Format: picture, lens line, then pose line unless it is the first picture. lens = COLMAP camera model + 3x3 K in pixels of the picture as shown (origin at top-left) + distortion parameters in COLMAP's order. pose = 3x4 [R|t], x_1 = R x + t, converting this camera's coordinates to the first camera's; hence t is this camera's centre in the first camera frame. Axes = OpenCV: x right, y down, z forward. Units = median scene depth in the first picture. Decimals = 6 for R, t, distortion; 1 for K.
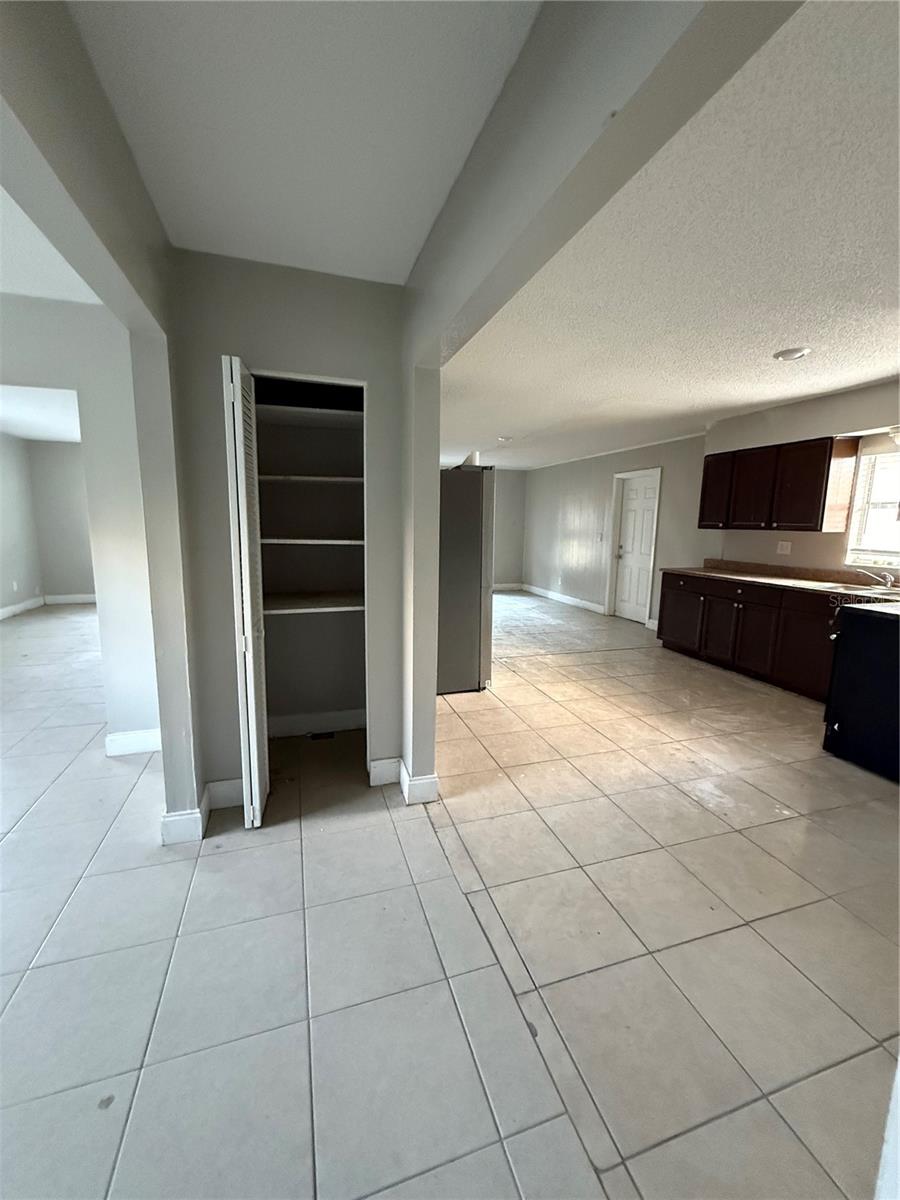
lens RADIAL K [[480.8, 0, 451.0], [0, 480.8, 596.2], [0, 0, 1]] dist [-0.000289, 0.000567]
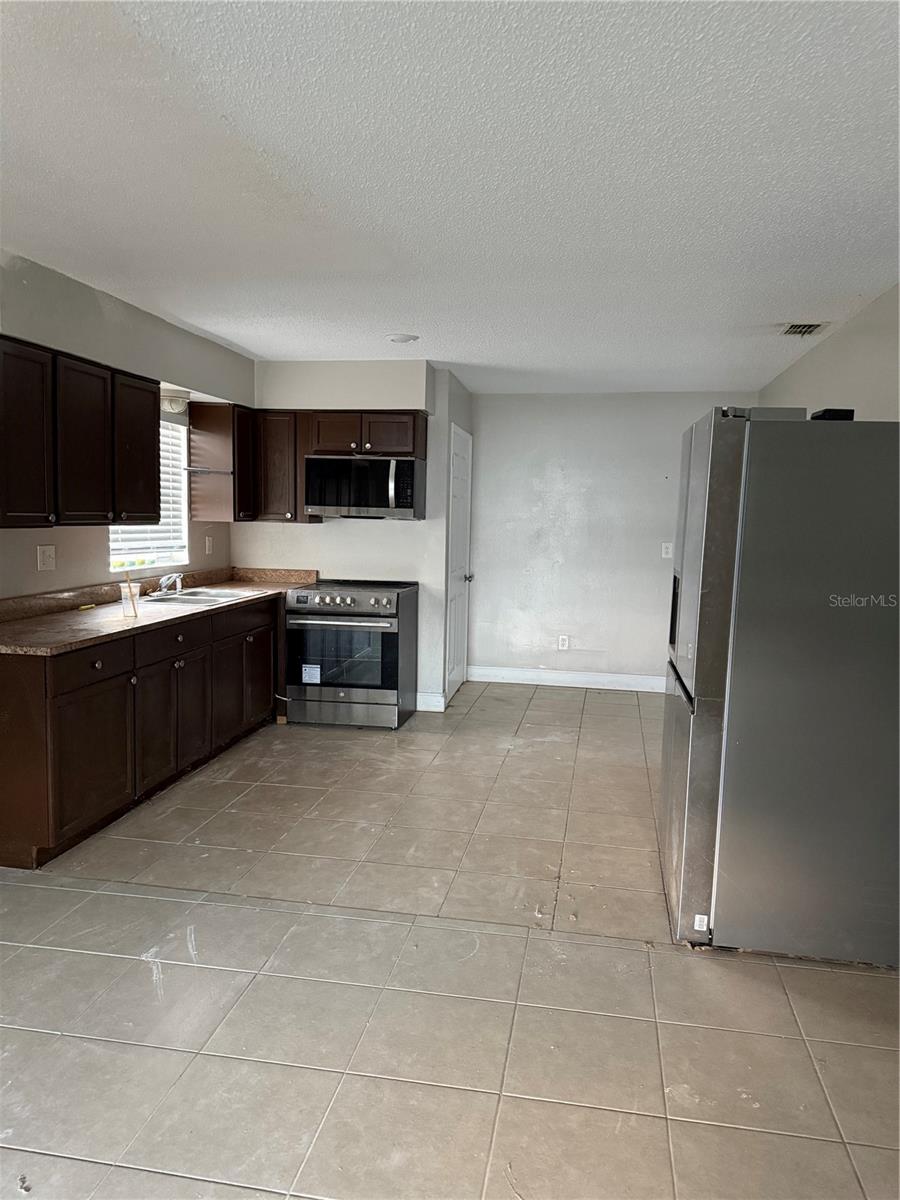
lens RADIAL K [[840.9, 0, 450.0], [0, 840.9, 600.0], [0, 0, 1]] dist [0.136053, -0.222599]
pose [[-0.880899, -0.087675, 0.465113, -0.197682], [0.033251, 0.968801, 0.245597, -0.463726], [-0.472135, 0.231812, -0.850501, 2.757989]]
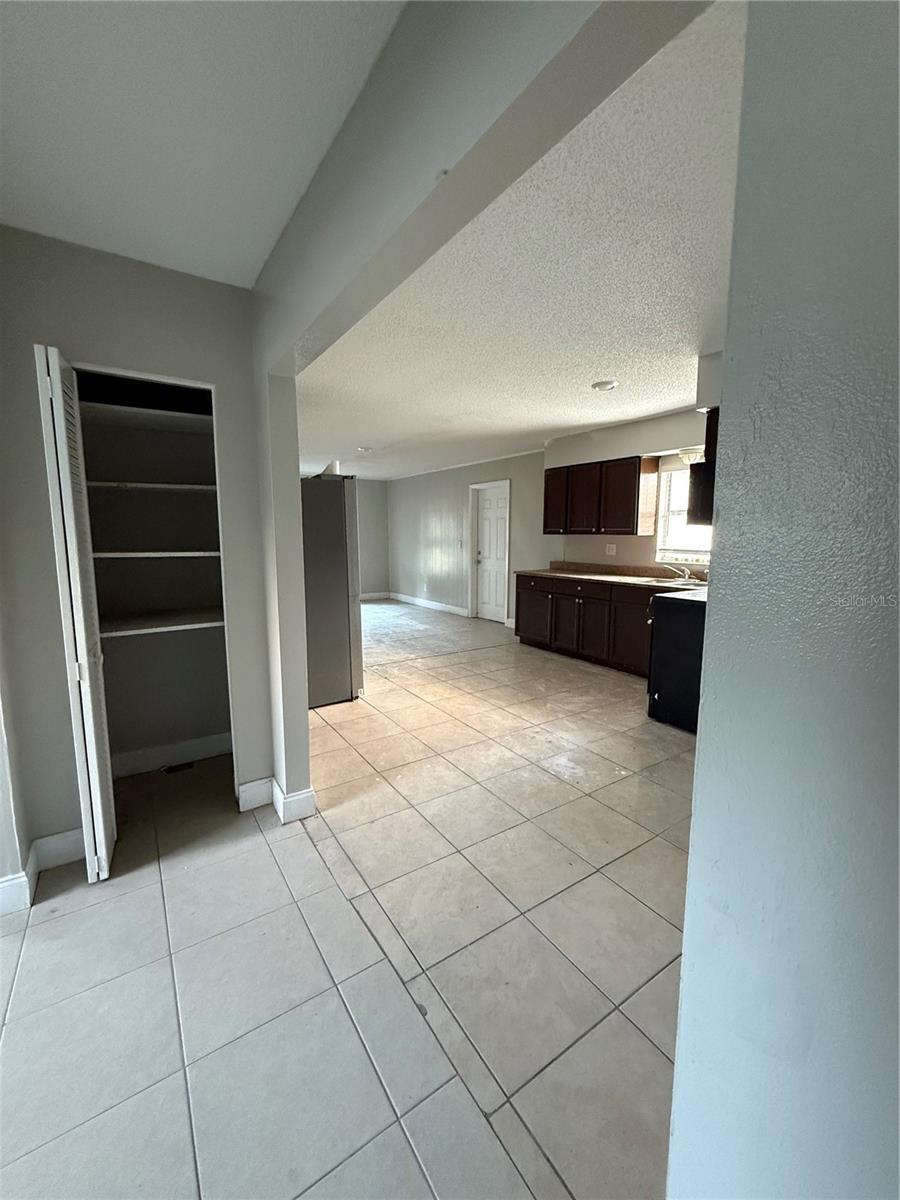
lens RADIAL K [[479.6, 0, 450.7], [0, 479.6, 596.2], [0, 0, 1]] dist [-0.000072, 0.000408]
pose [[0.961328, -0.051423, 0.270562, -0.003520], [0.056660, 0.998326, -0.011576, 0.006833], [-0.269514, 0.026458, 0.962633, -0.022375]]
